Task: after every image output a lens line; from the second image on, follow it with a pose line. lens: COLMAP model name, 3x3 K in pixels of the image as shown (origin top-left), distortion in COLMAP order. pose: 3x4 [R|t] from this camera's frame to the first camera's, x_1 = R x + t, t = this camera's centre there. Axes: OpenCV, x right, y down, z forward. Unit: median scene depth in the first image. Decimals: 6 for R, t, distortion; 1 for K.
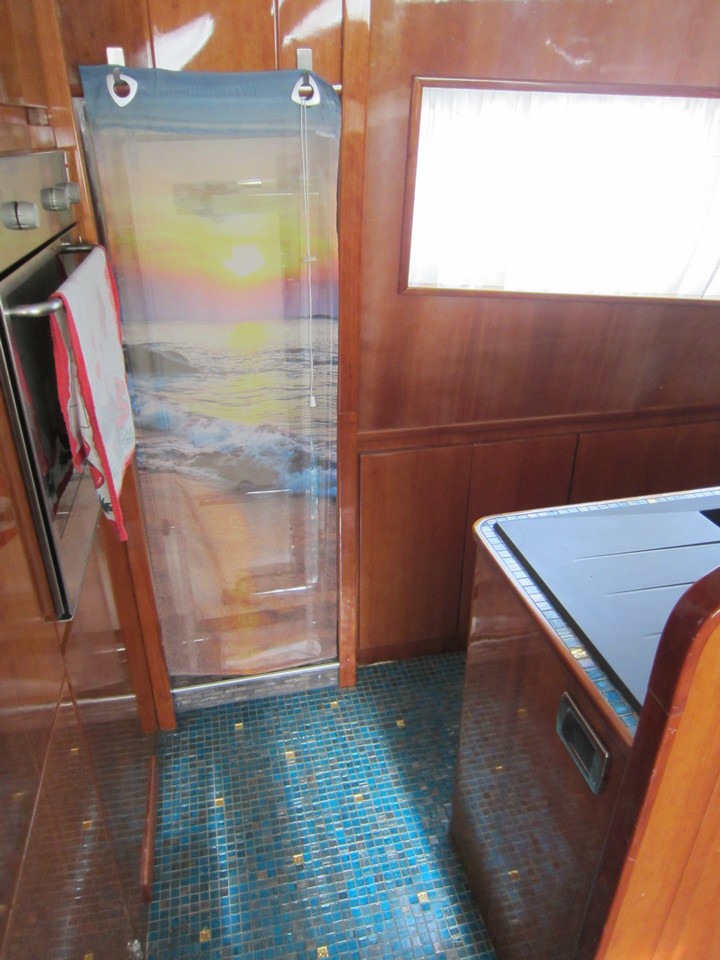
lens RADIAL K [[680.4, 0, 363.5], [0, 680.4, 479.0], [0, 0, 1]] dist [-0.031541, 0.013728]
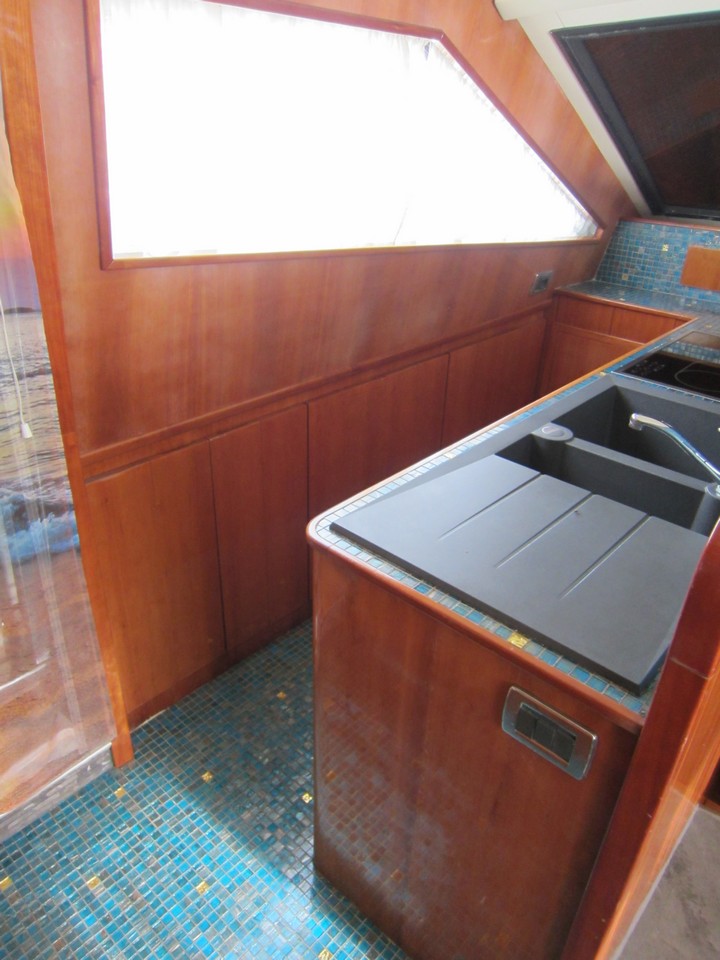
lens RADIAL K [[680.4, 0, 358.5], [0, 680.4, 480.8], [0, 0, 1]] dist [-0.031541, 0.013728]
pose [[0.825681, -0.252242, 0.504604, -0.133417], [0.232624, 0.967118, 0.102803, -0.045662], [-0.513943, 0.032500, 0.857209, 0.176152]]
